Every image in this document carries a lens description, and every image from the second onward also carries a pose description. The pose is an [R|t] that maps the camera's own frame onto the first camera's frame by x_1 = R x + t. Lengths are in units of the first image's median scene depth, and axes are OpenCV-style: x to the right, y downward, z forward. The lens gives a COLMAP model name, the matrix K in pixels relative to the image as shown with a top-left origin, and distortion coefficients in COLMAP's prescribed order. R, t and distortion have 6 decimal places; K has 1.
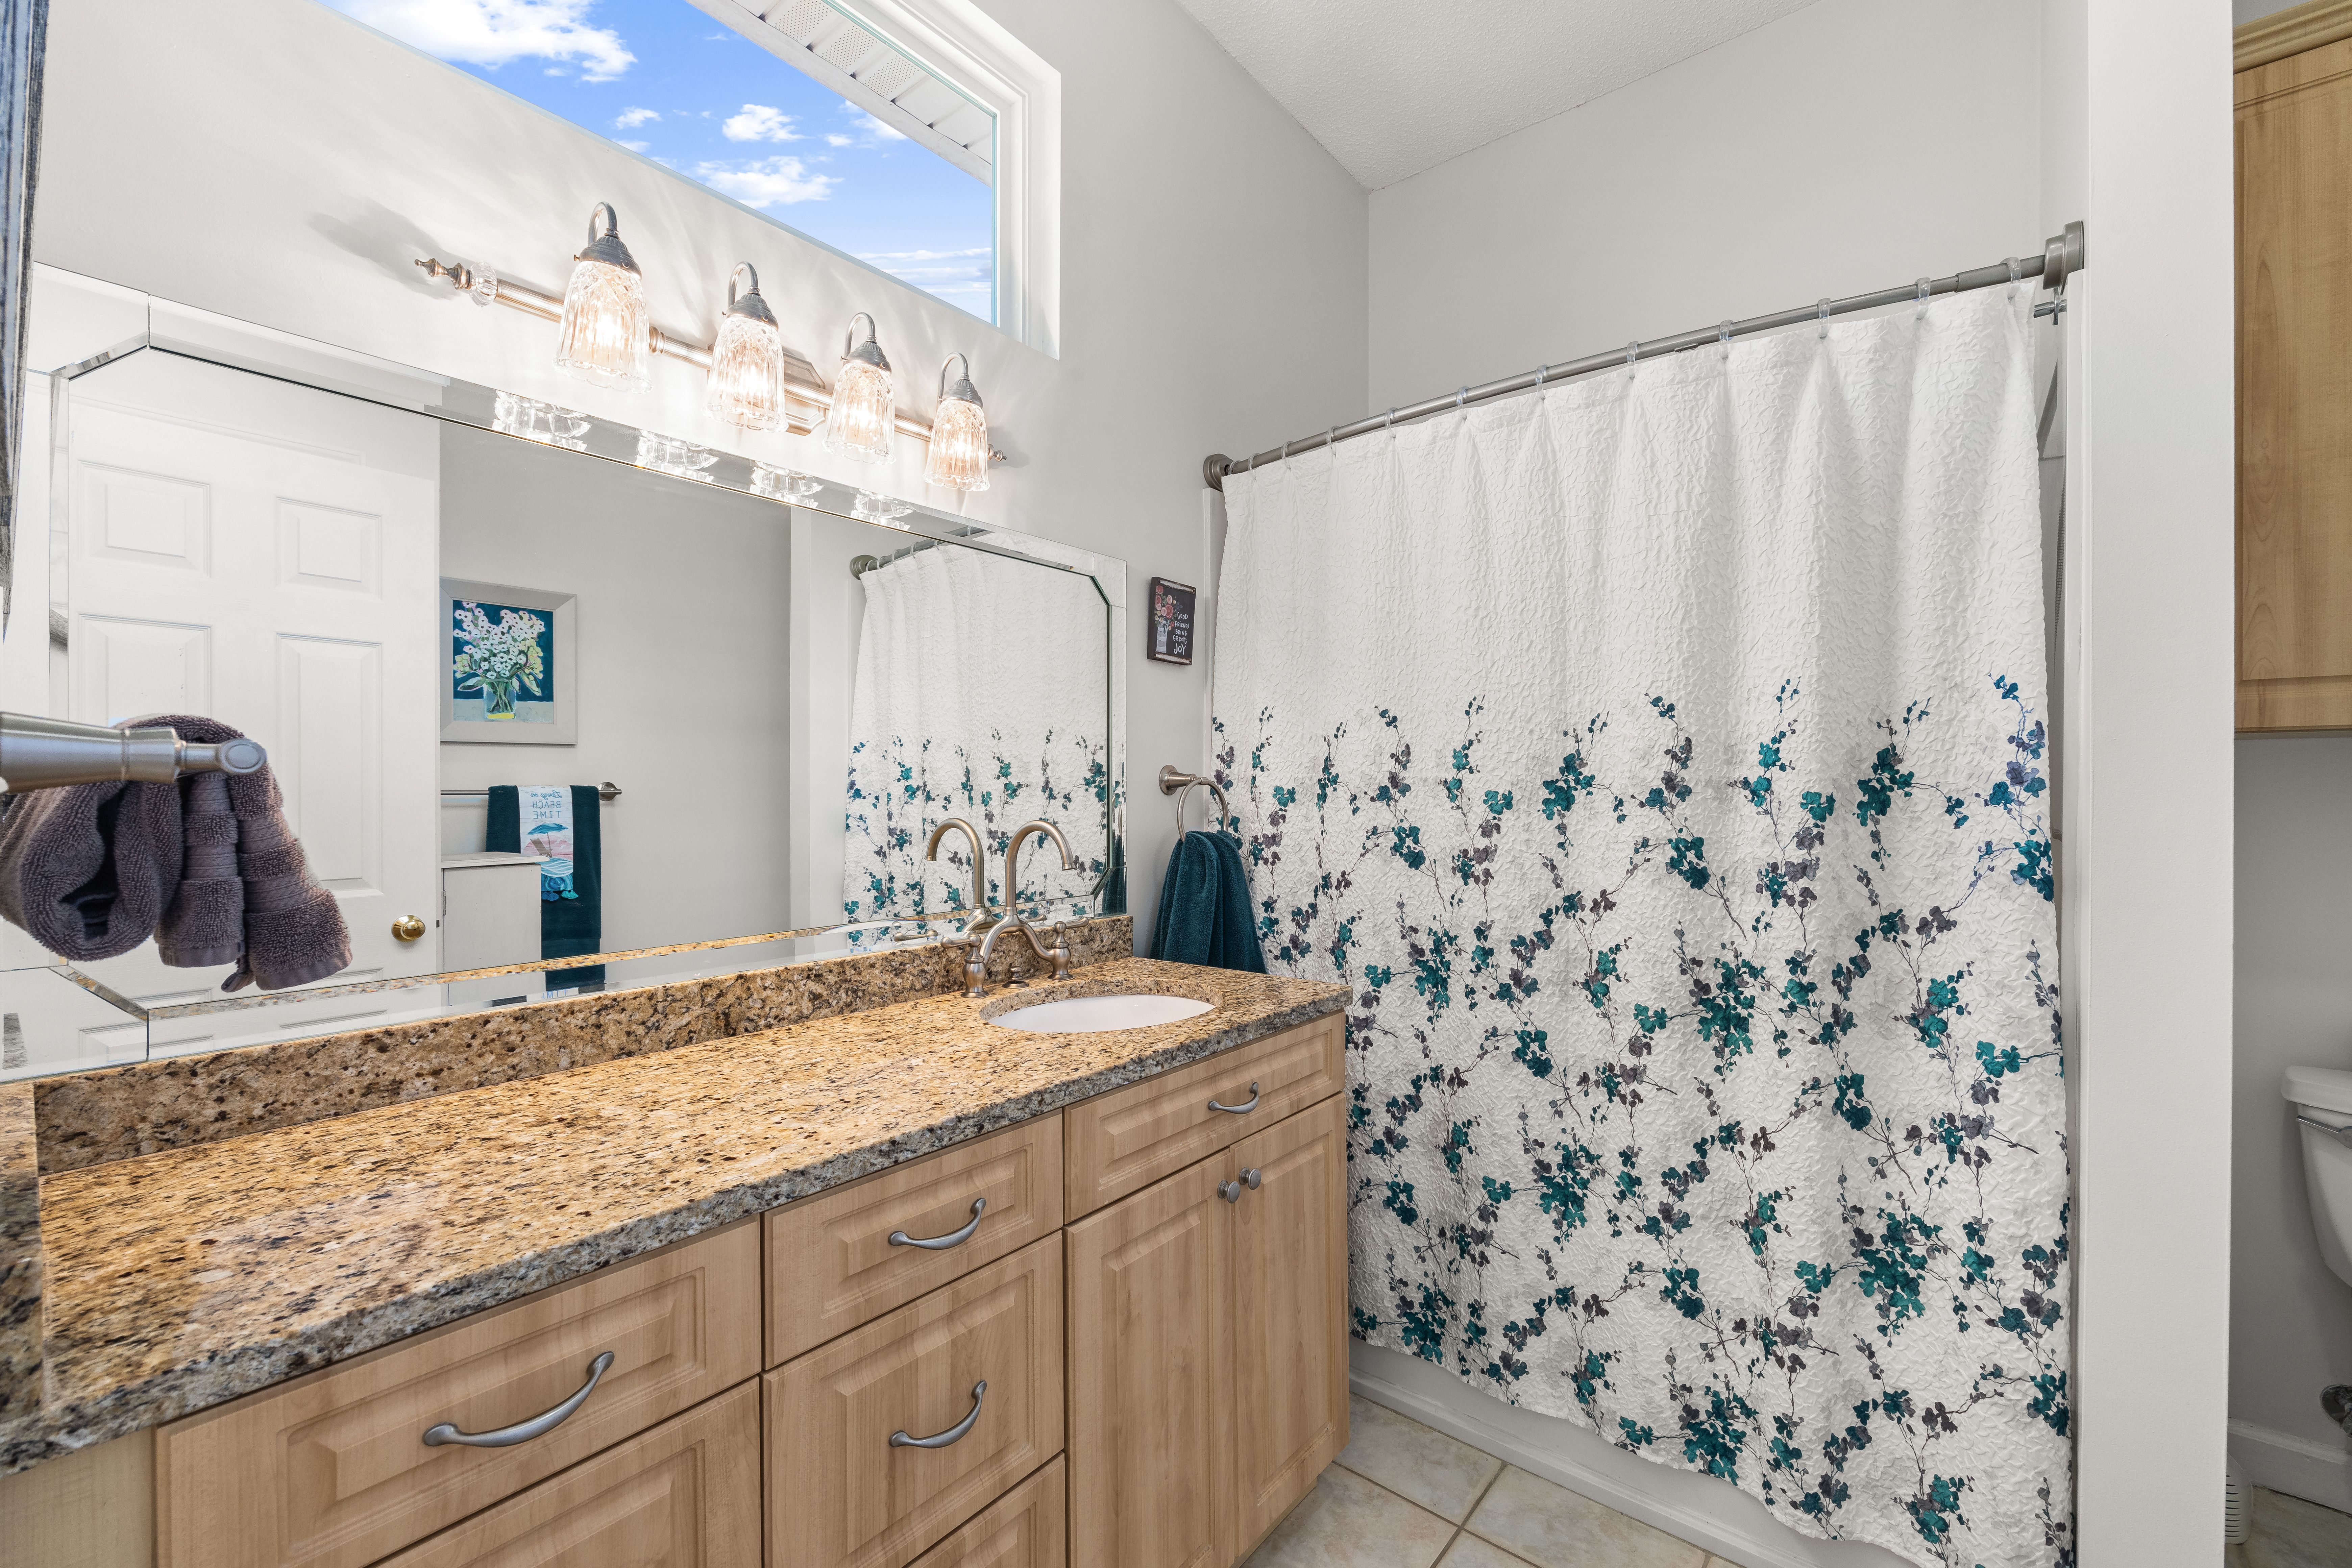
lens RADIAL K [[963.4, 0, 1179.1], [0, 963.4, 793.0], [0, 0, 1]] dist [-0.000413, 0.000247]
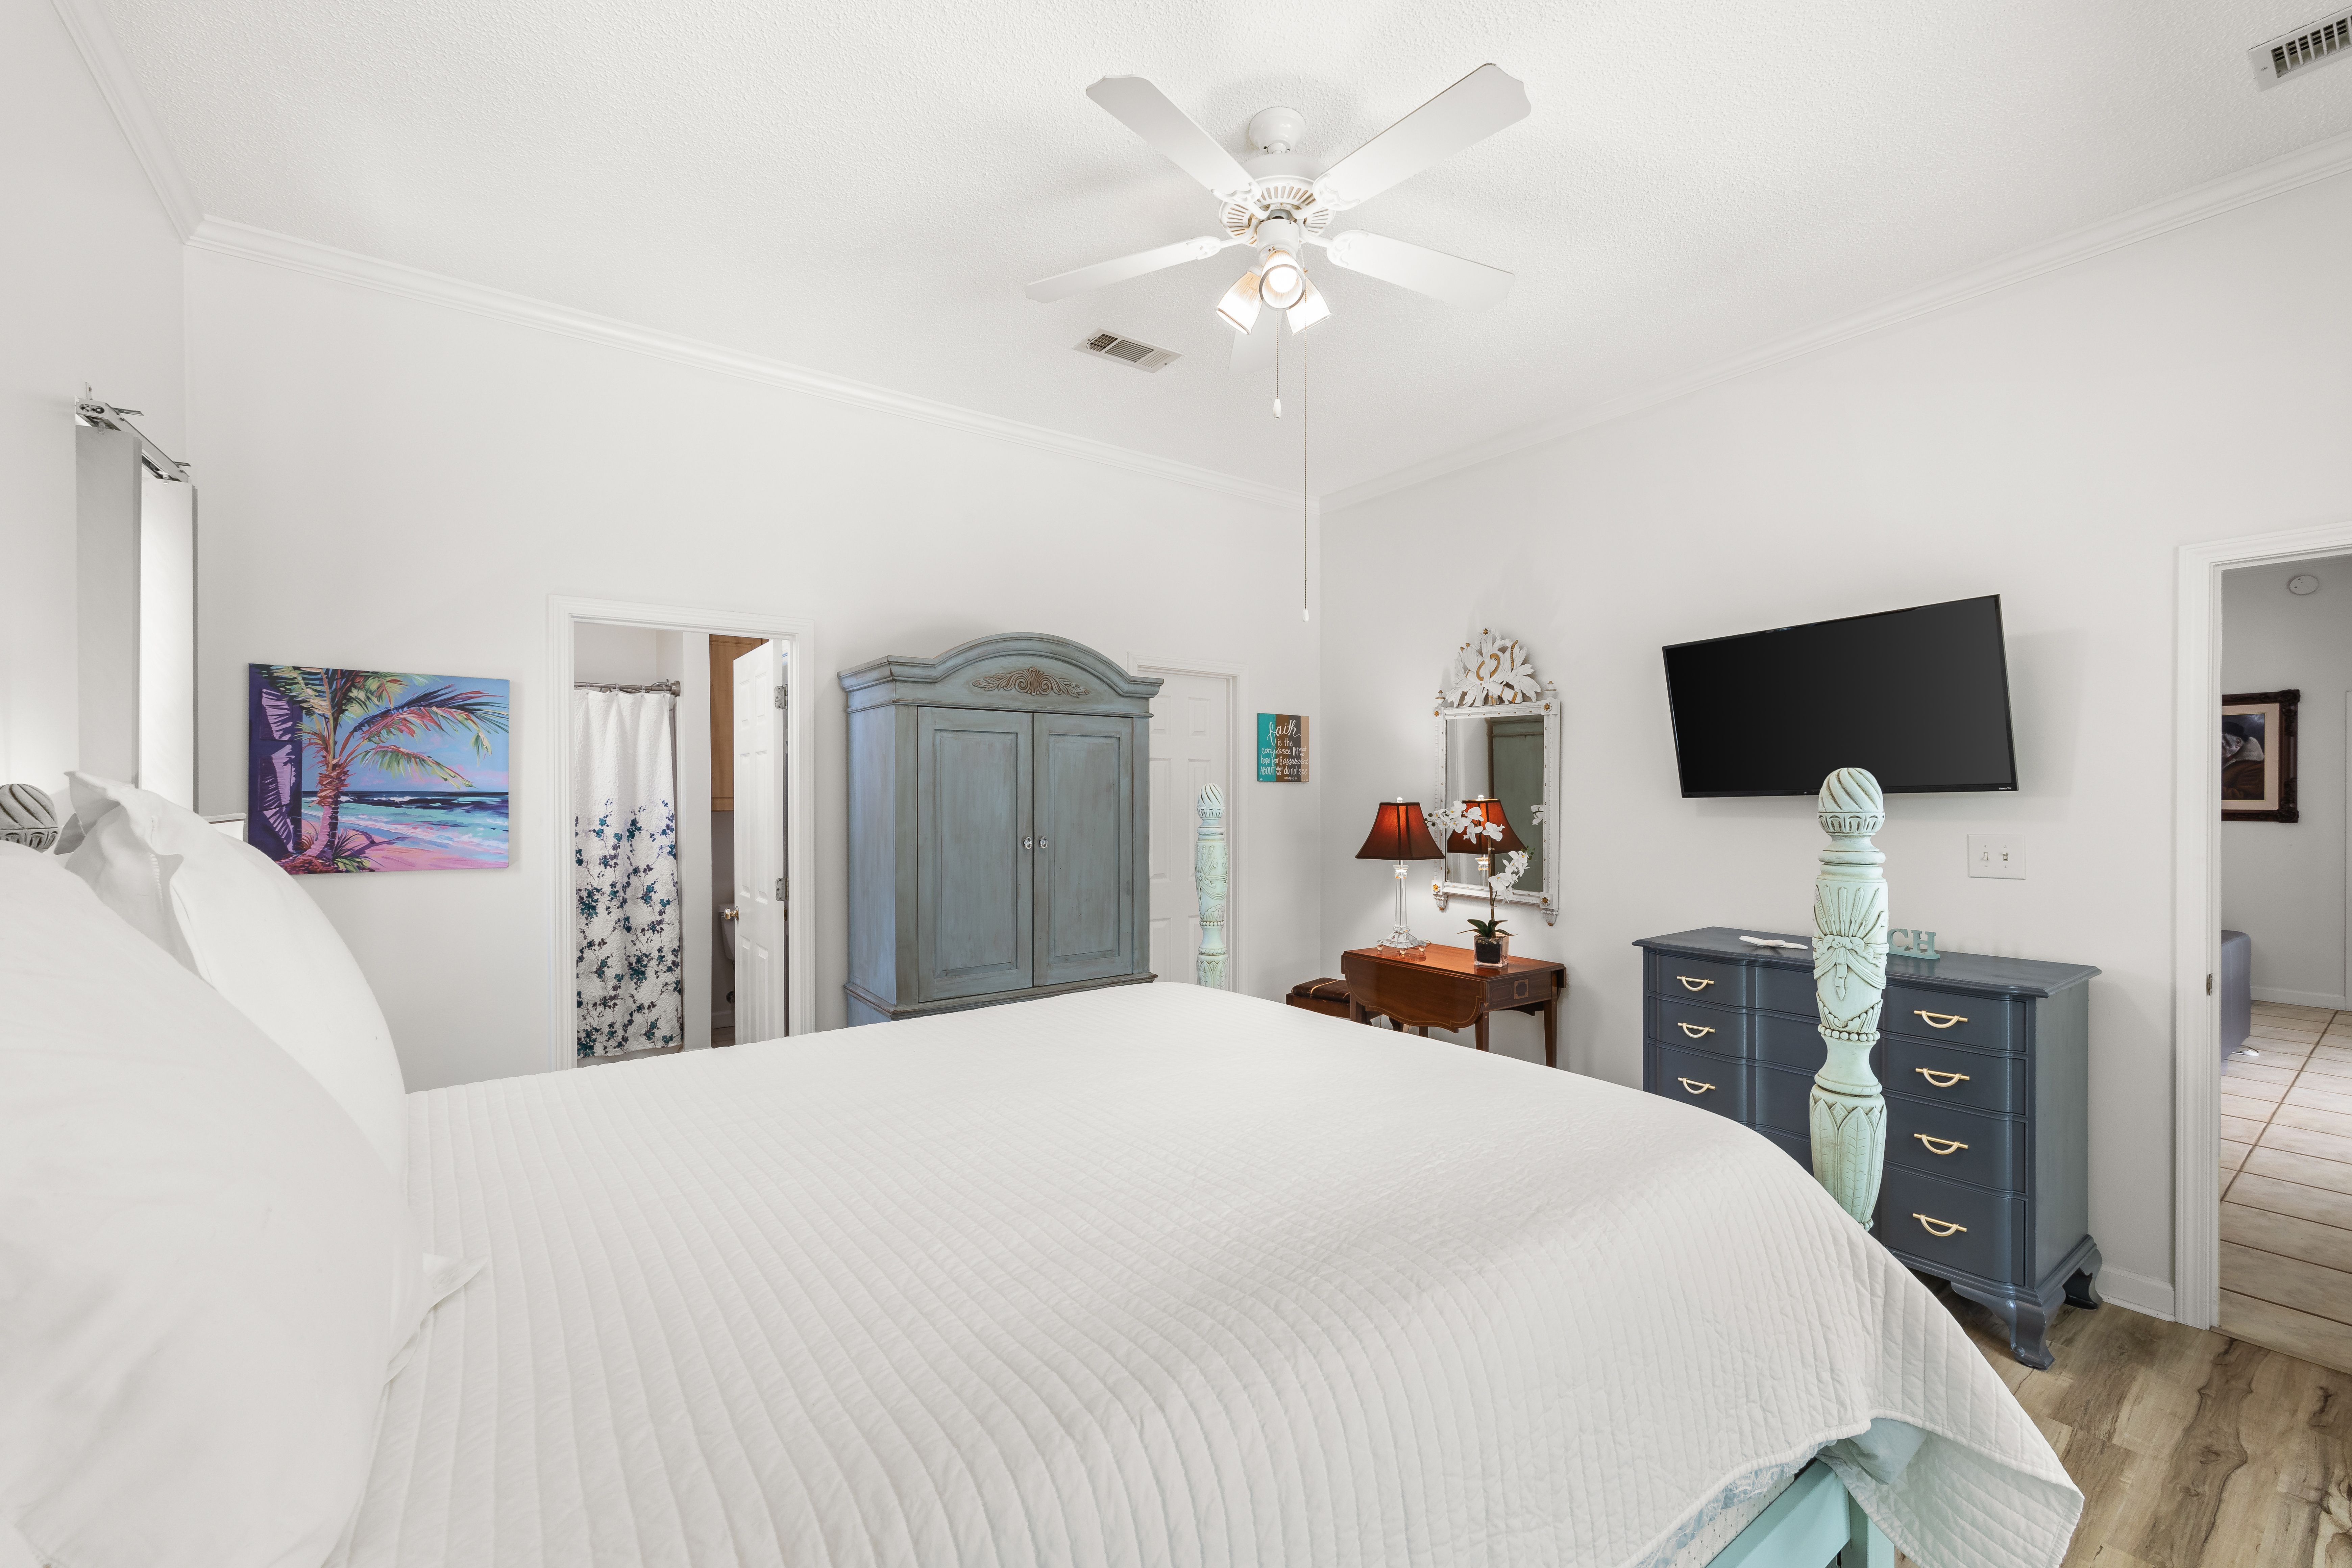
lens RADIAL K [[963.4, 0, 1175.8], [0, 963.4, 792.7], [0, 0, 1]] dist [-0.000413, 0.000247]
pose [[0.266835, -0.008051, 0.963708, -2.060086], [0.008517, 0.999946, 0.005996, -0.146488], [-0.963704, 0.006608, 0.266889, -1.775811]]
